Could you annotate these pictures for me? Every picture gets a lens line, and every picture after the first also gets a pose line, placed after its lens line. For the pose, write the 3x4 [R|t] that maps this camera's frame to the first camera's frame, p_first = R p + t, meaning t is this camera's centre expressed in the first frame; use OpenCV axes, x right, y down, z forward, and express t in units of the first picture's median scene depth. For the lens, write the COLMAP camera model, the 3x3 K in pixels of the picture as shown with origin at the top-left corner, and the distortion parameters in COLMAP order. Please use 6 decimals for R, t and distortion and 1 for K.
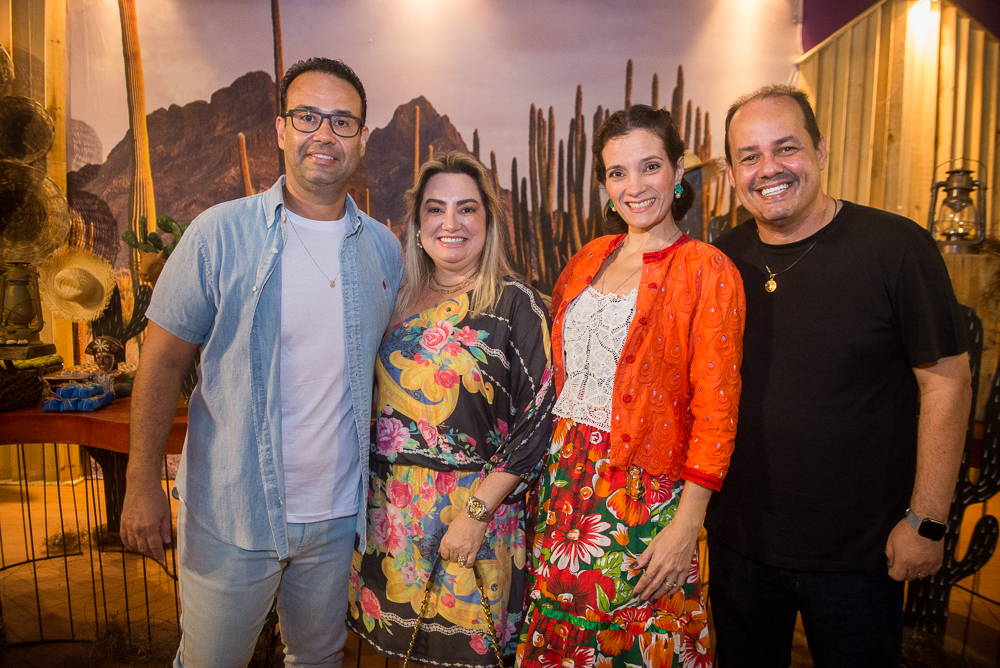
lens RADIAL K [[755.4, 0, 507.5], [0, 755.4, 332.4], [0, 0, 1]] dist [-0.038650, 0.001966]
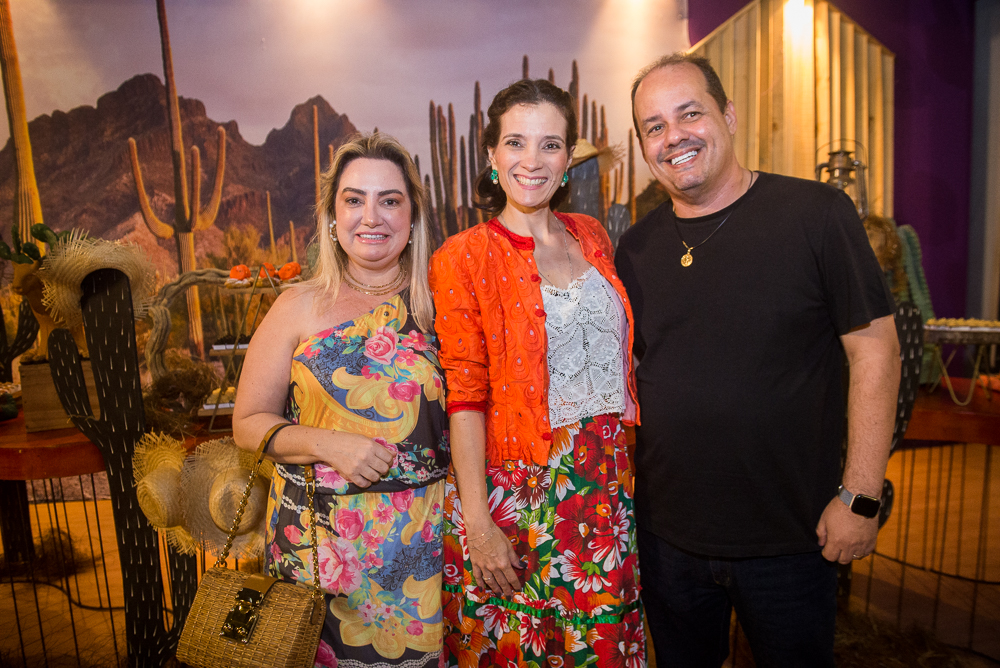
lens RADIAL K [[650.6, 0, 500.0], [0, 650.6, 334.0], [0, 0, 1]] dist [-0.042012, 0.002921]
pose [[0.993819, -0.053431, 0.097305, 0.023472], [0.053849, 0.998548, -0.001674, 0.013331], [-0.097074, 0.006903, 0.995253, 0.135105]]
